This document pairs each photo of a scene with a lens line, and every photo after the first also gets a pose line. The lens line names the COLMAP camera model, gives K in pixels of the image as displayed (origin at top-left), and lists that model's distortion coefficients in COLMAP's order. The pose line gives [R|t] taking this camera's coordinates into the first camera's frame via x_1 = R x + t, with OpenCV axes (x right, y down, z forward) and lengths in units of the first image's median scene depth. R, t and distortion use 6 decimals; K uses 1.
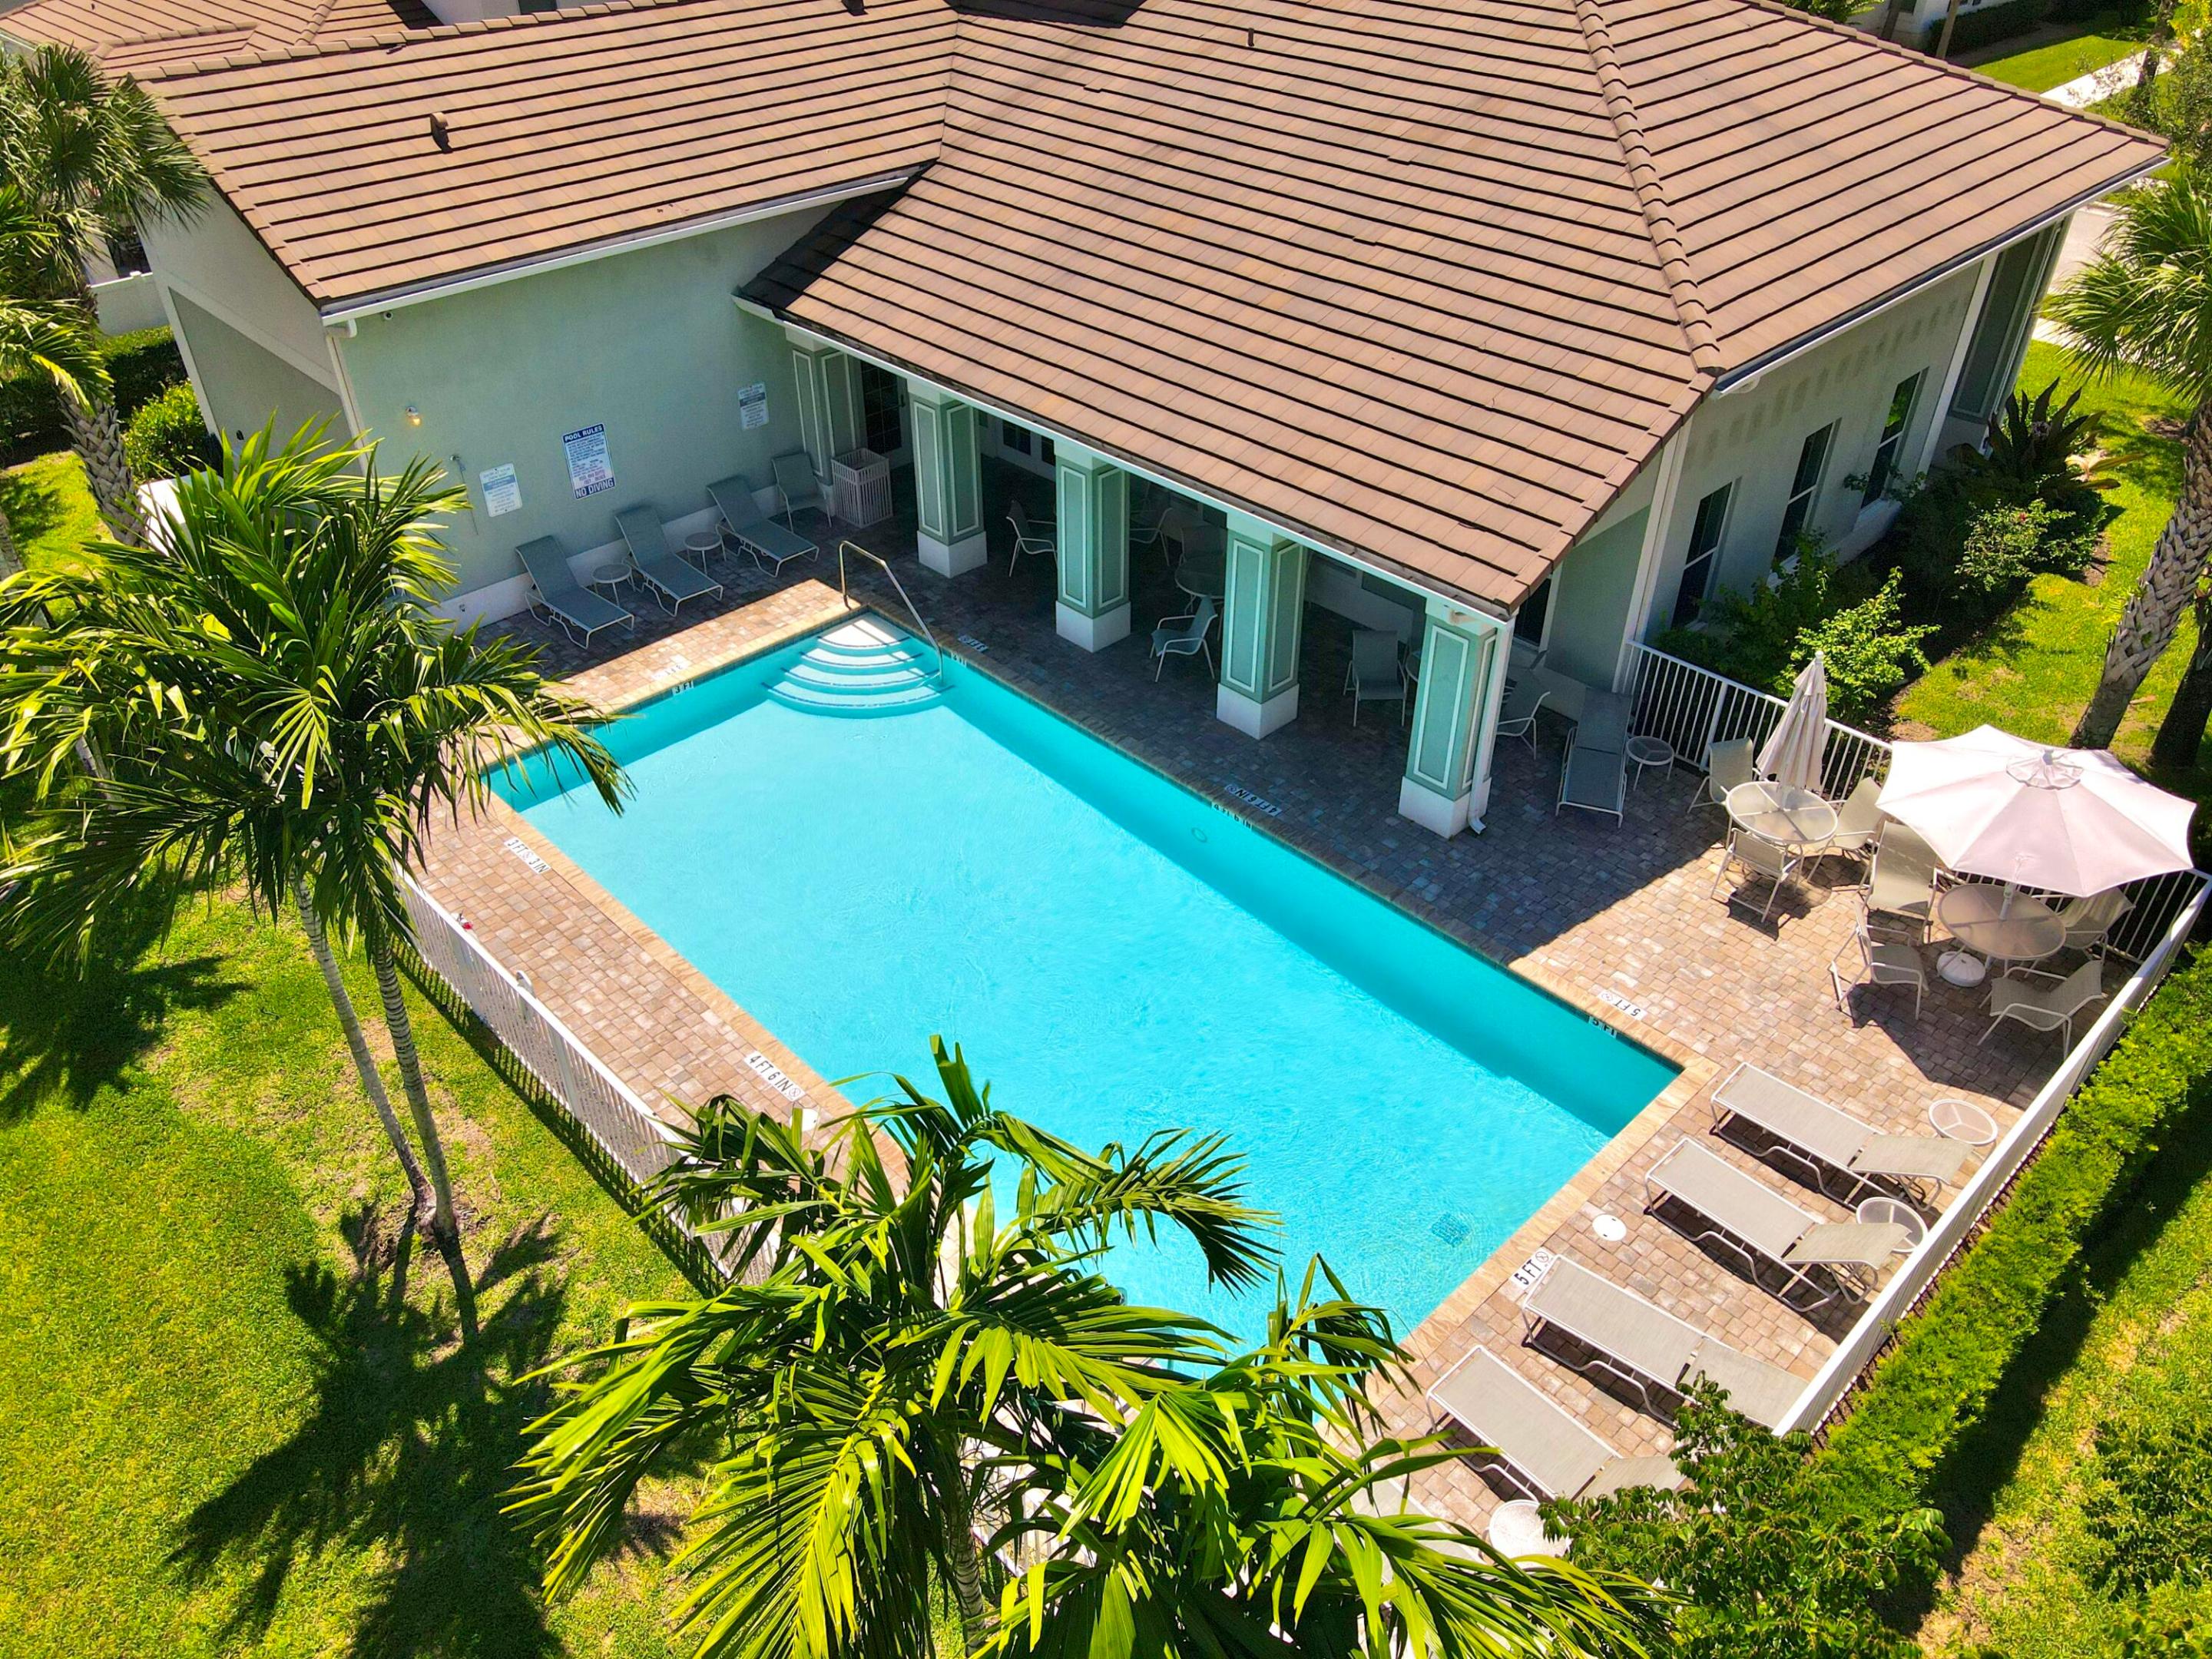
lens RADIAL K [[1603.5, 0, 1106.0], [0, 1603.5, 829.5], [0, 0, 1]] dist [-0.002400, -0.000307]
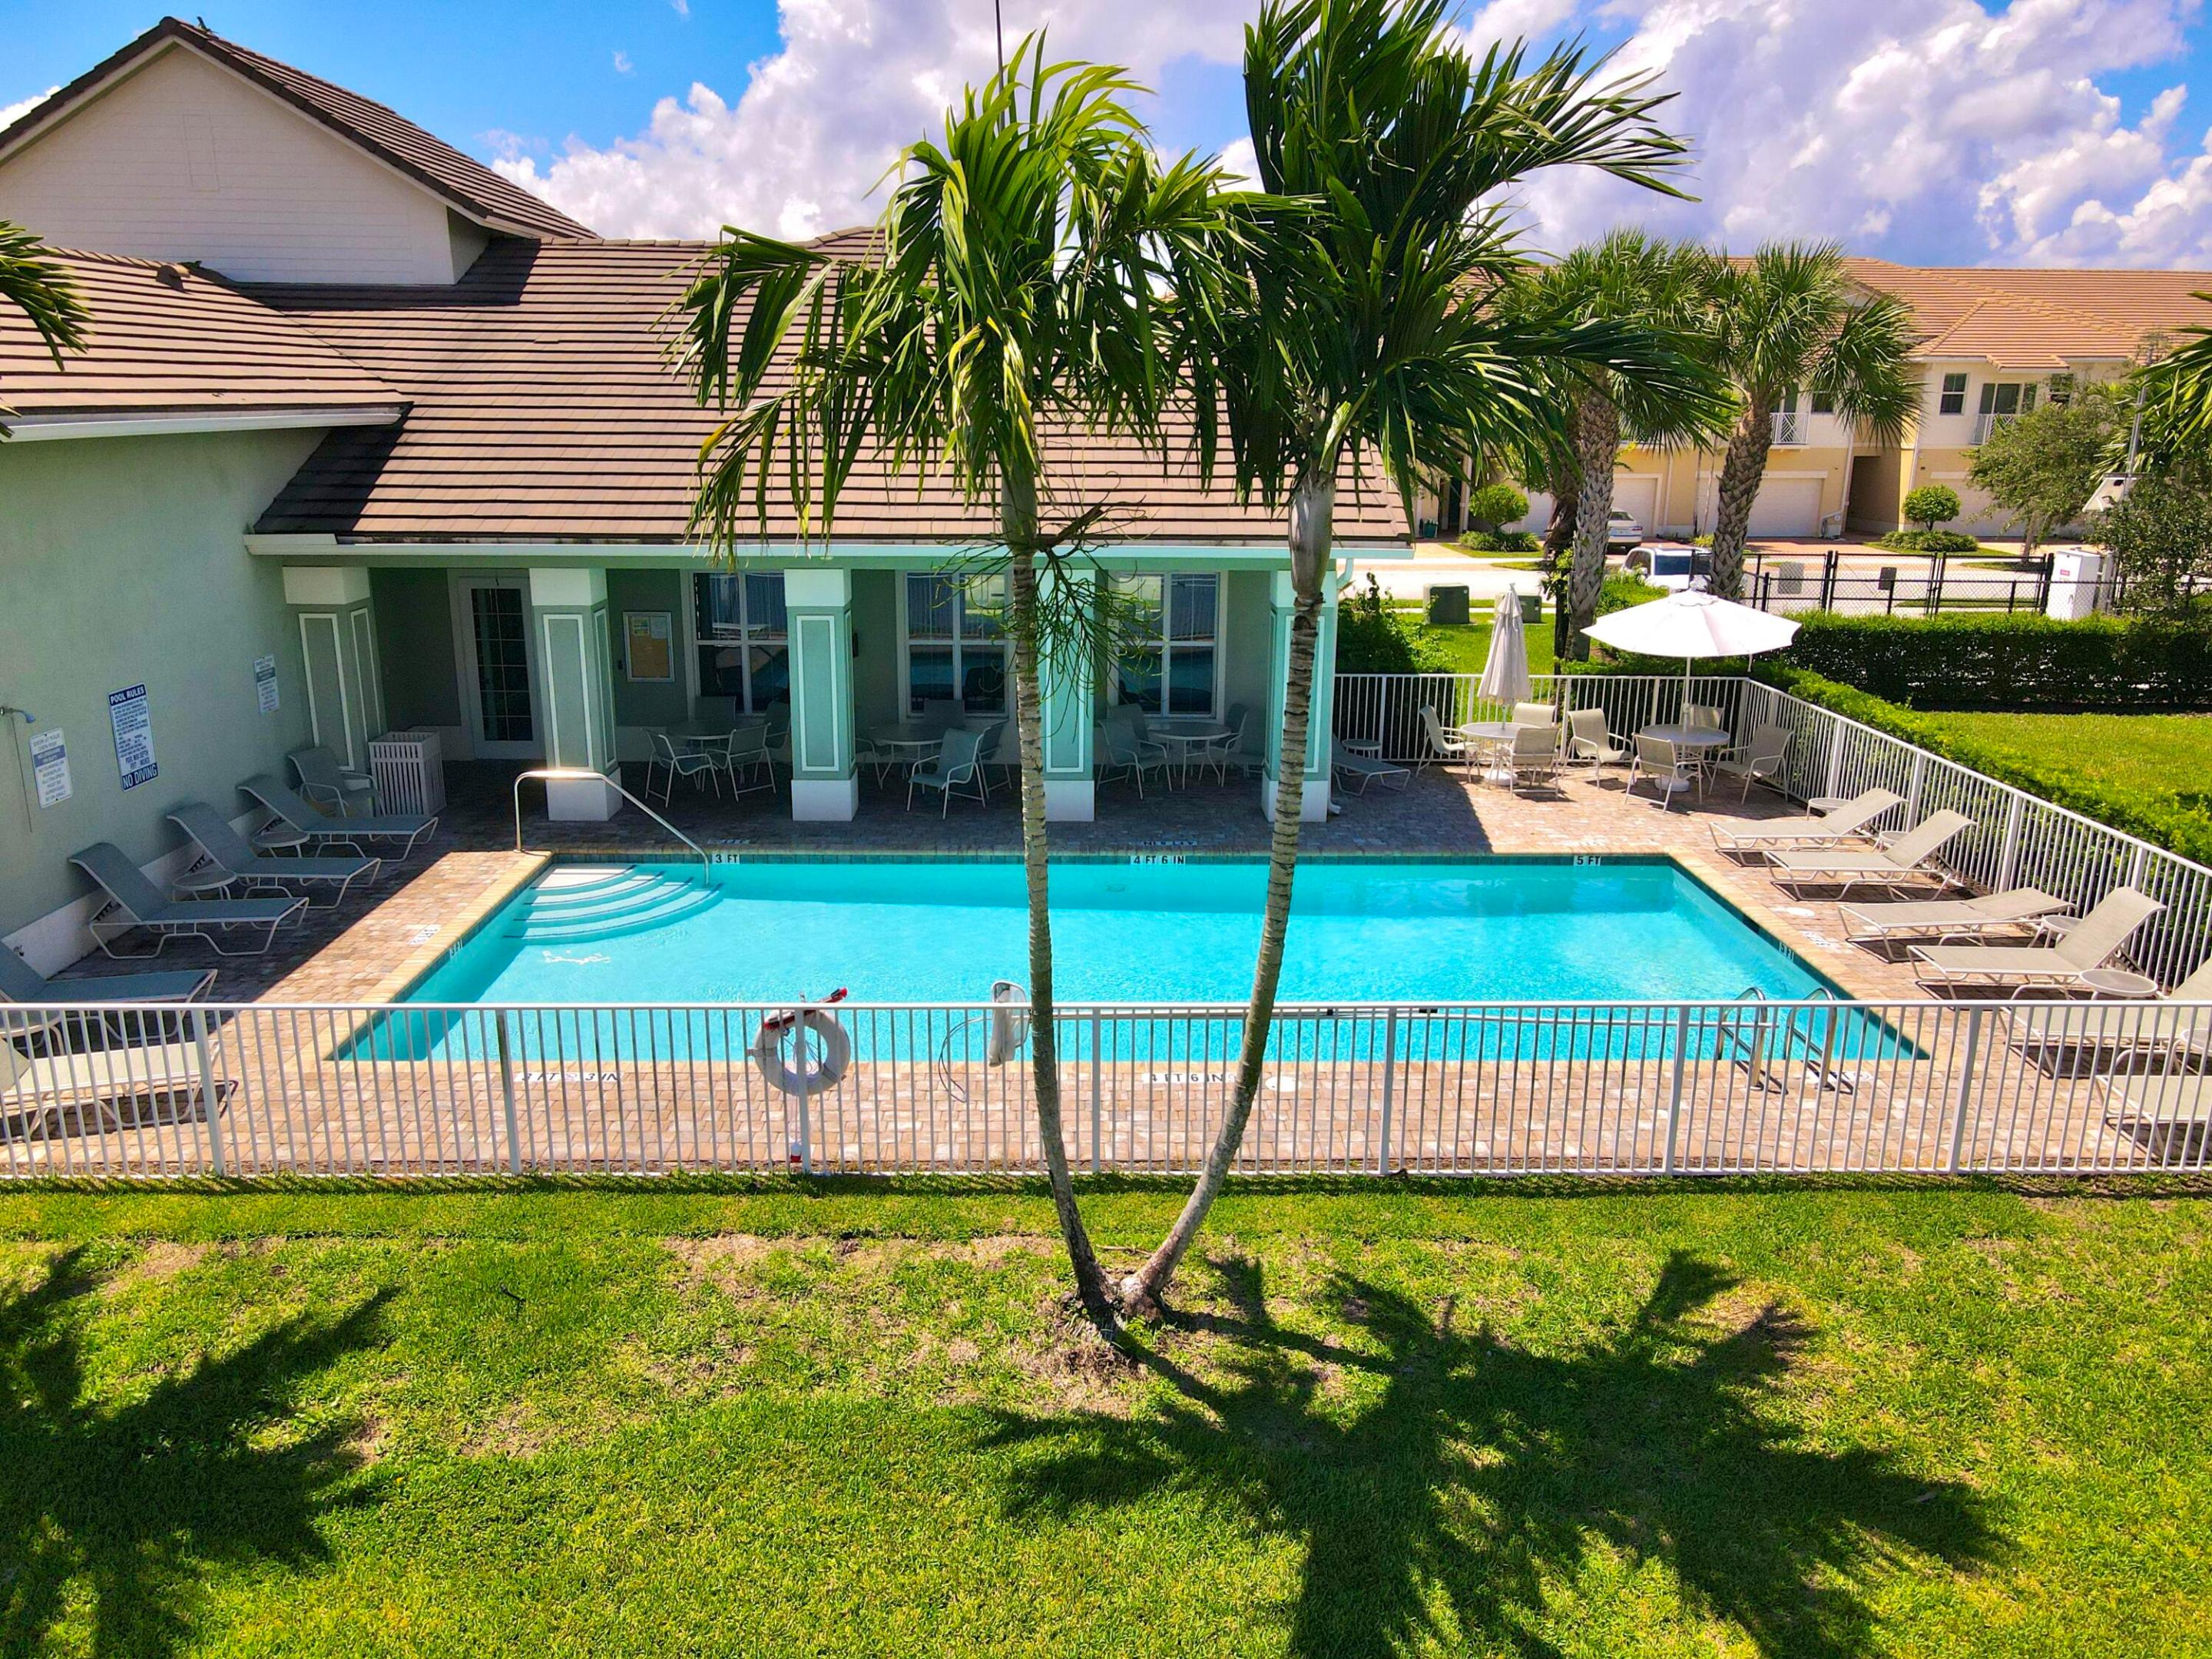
lens RADIAL K [[1646.2, 0, 1106.0], [0, 1646.2, 829.5], [0, 0, 1]] dist [0.001349, -0.001469]
pose [[0.677468, -0.189680, 0.710674, -0.563662], [0.440161, 0.878636, -0.185086, 0.125563], [-0.589317, 0.438201, 0.678738, 0.292590]]
